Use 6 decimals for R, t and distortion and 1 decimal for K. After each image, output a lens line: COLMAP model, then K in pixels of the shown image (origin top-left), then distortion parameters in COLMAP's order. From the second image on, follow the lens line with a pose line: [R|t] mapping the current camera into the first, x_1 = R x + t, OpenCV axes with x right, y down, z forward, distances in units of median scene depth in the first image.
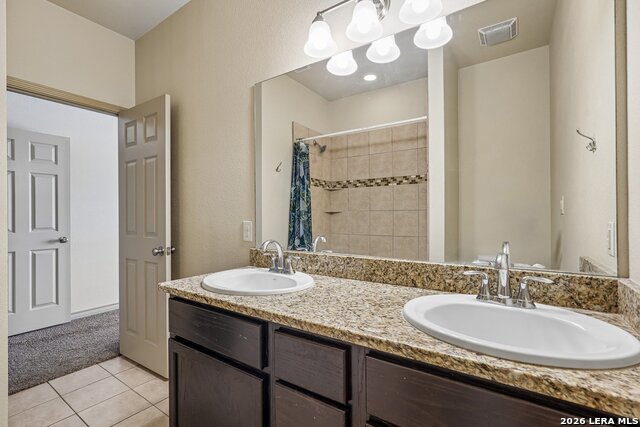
lens RADIAL K [[287.2, 0, 319.2], [0, 287.2, 214.1], [0, 0, 1]] dist [-0.010900, 0.005164]
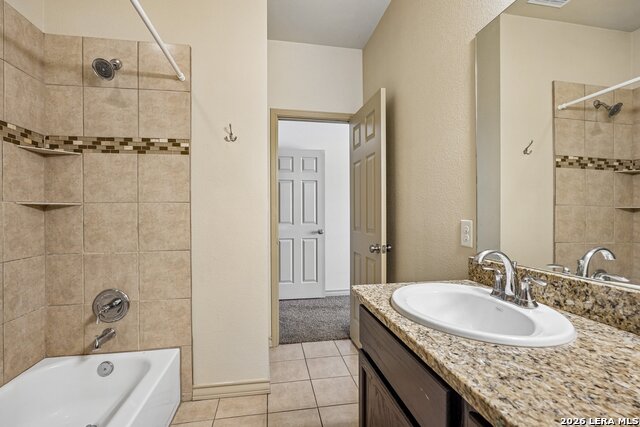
lens RADIAL K [[287.2, 0, 320.9], [0, 287.2, 212.8], [0, 0, 1]] dist [-0.010900, 0.005164]
pose [[0.700577, 0.004264, -0.713564, 0.017509], [-0.002194, 0.999990, 0.003822, 0.002343], [0.713573, -0.001112, 0.700580, 0.163213]]
